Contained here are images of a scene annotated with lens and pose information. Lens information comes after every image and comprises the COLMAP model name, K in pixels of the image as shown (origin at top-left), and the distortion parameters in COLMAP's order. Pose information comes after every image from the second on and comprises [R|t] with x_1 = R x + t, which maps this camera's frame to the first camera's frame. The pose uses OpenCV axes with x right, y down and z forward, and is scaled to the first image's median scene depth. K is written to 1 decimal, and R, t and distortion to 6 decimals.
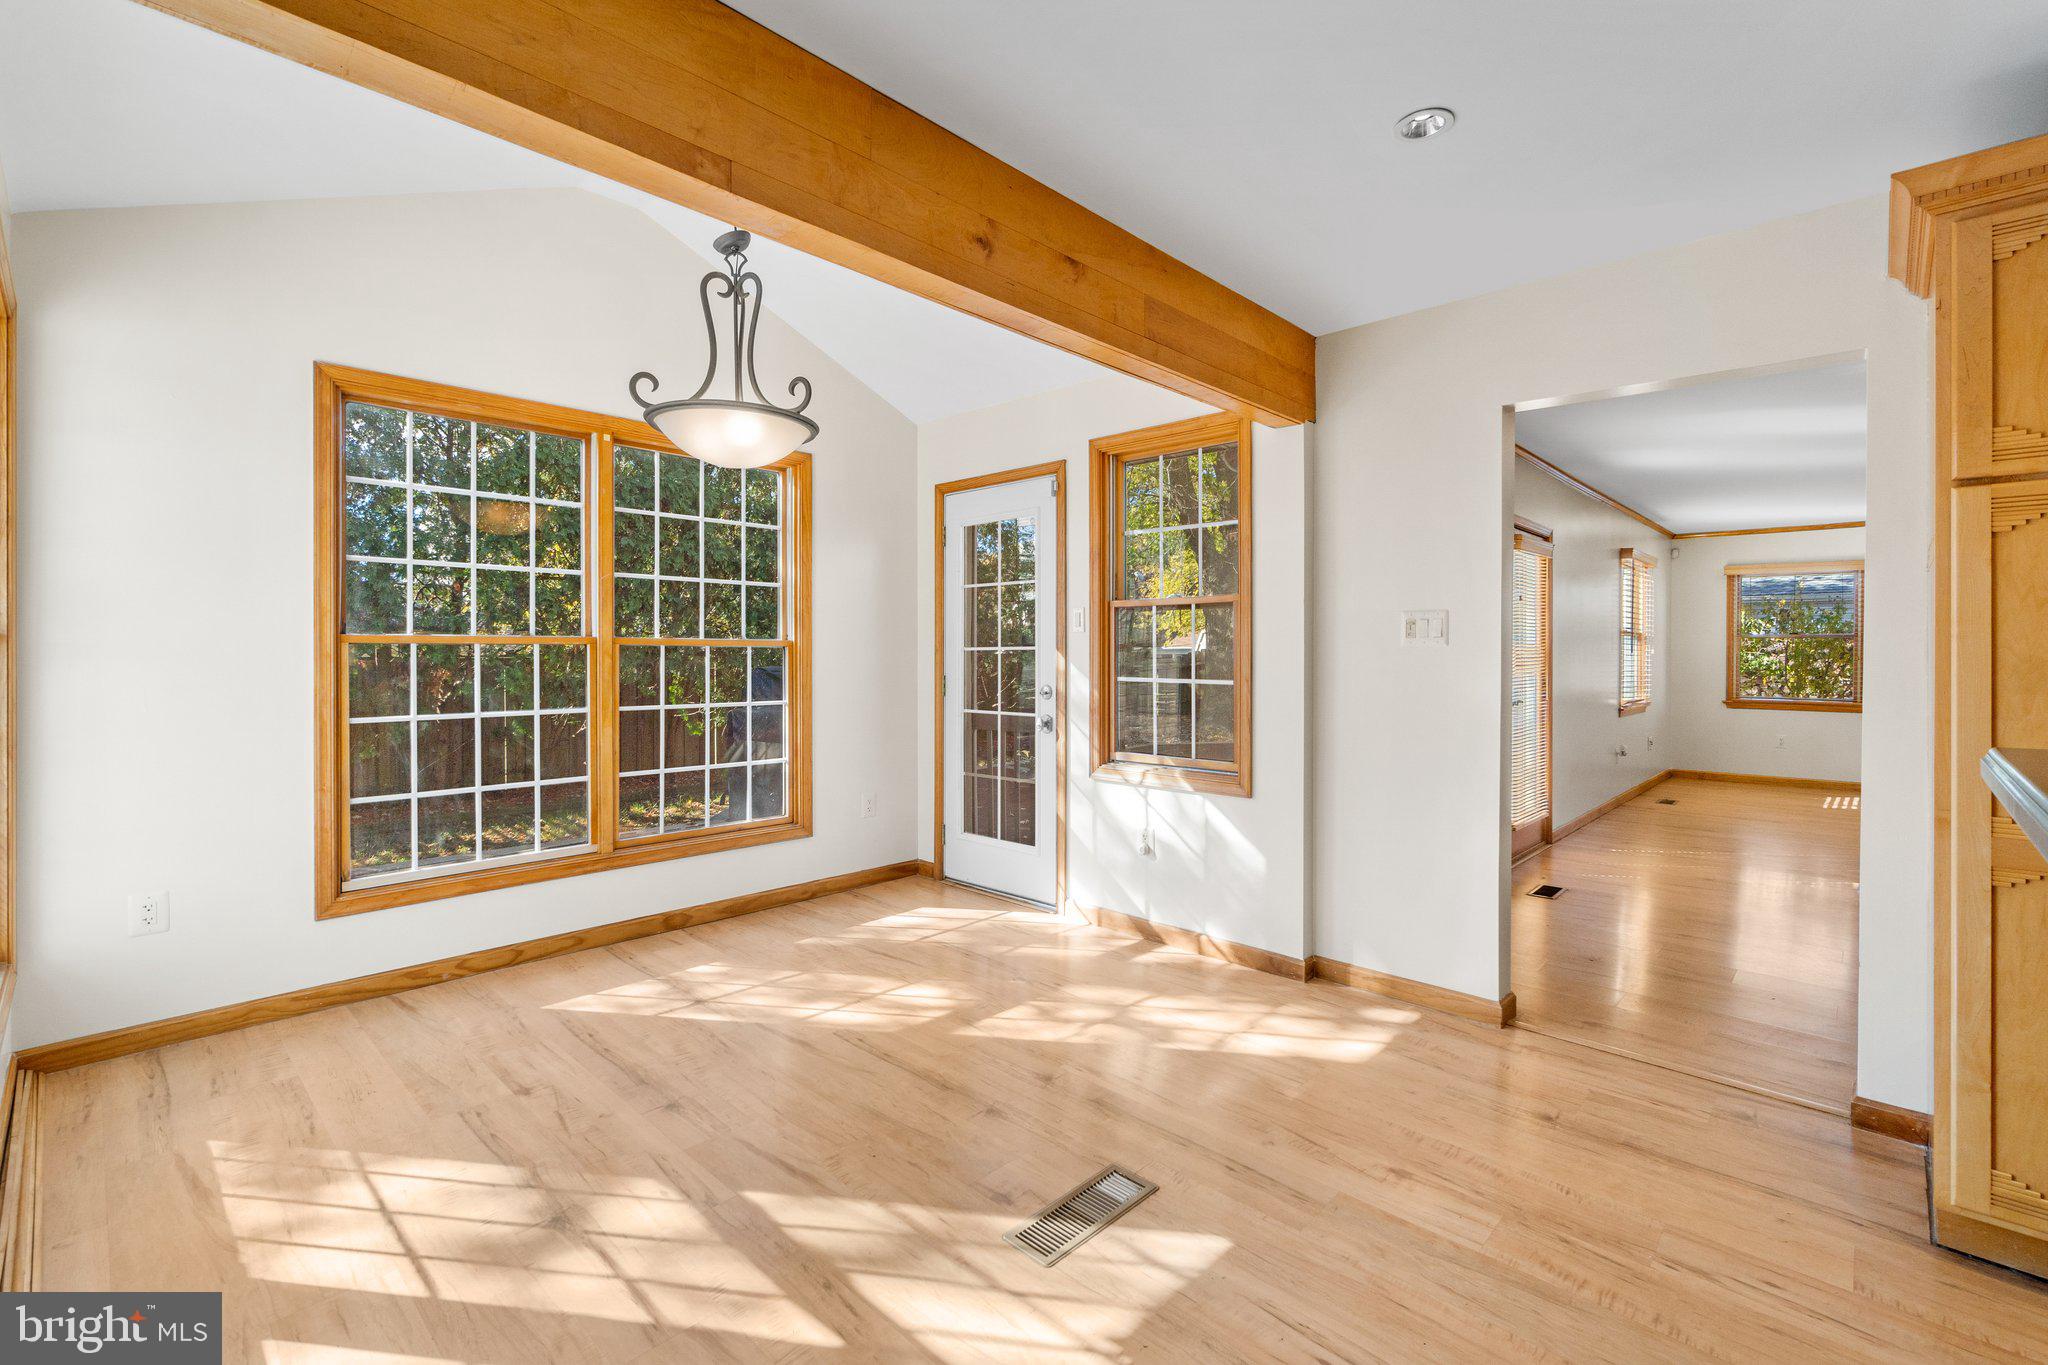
lens RADIAL K [[895.8, 0, 1018.8], [0, 895.8, 672.0], [0, 0, 1]] dist [-0.000853, 0.000426]
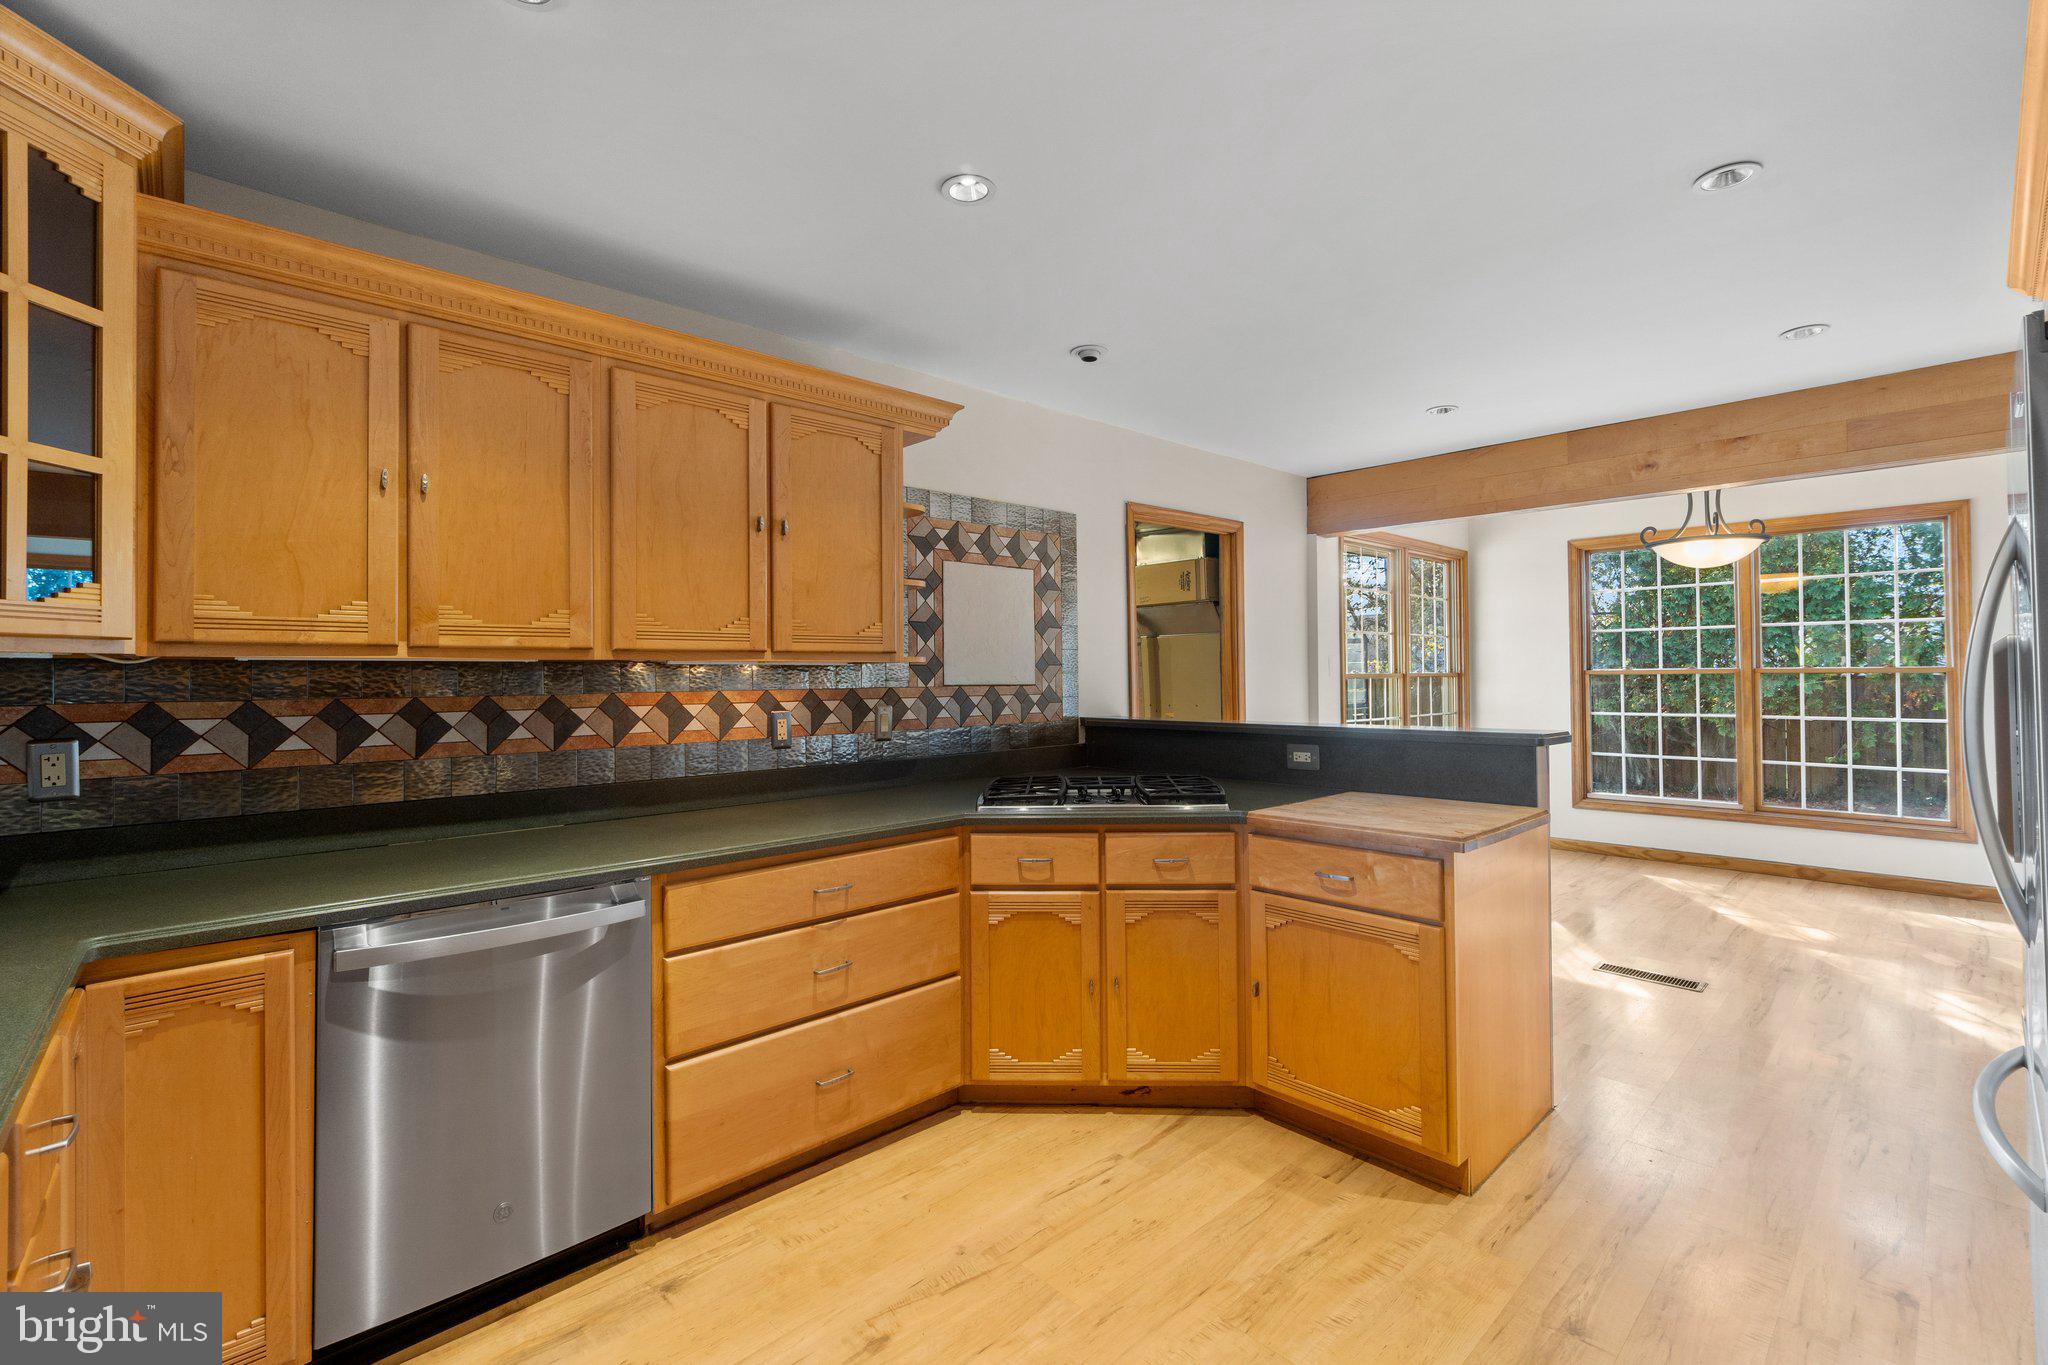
lens RADIAL K [[882.7, 0, 1031.0], [0, 882.7, 668.0], [0, 0, 1]] dist [-0.001921, 0.000161]
pose [[-0.055281, -0.008262, -0.998437, 1.360225], [-0.014145, 0.999872, -0.007490, -0.013073], [0.998371, 0.013709, -0.055390, -0.147885]]
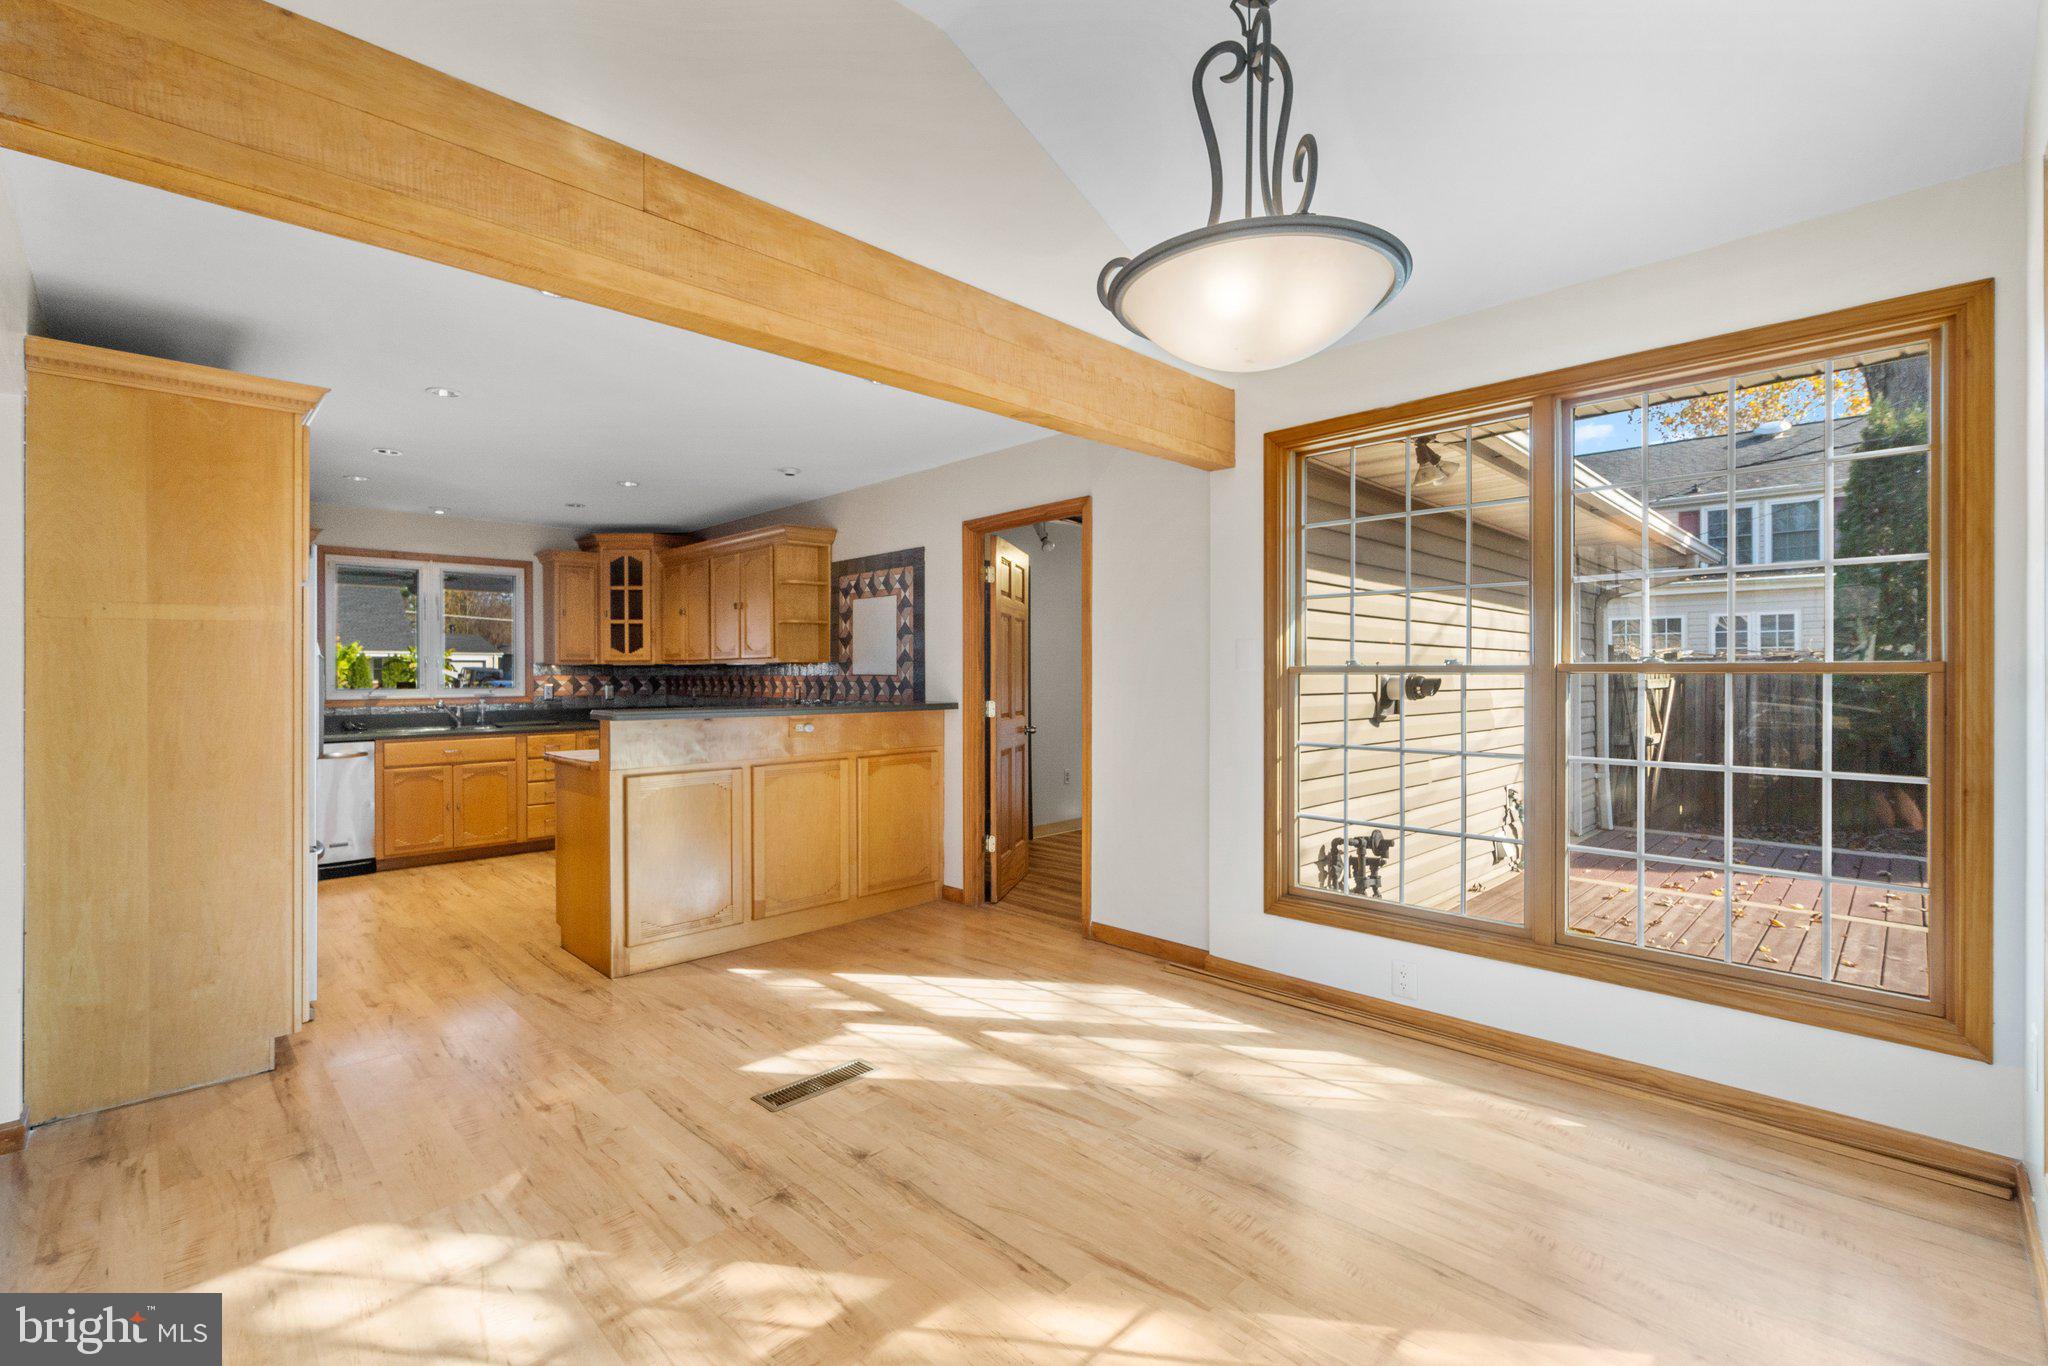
lens RADIAL K [[879.3, 0, 1018.1], [0, 879.3, 675.1], [0, 0, 1]] dist [-0.002345, -0.000130]
pose [[-0.999683, 0.003938, 0.024876, -0.183564], [0.004578, 0.999659, 0.025727, -0.044221], [-0.024767, 0.025832, -0.999359, 1.570222]]
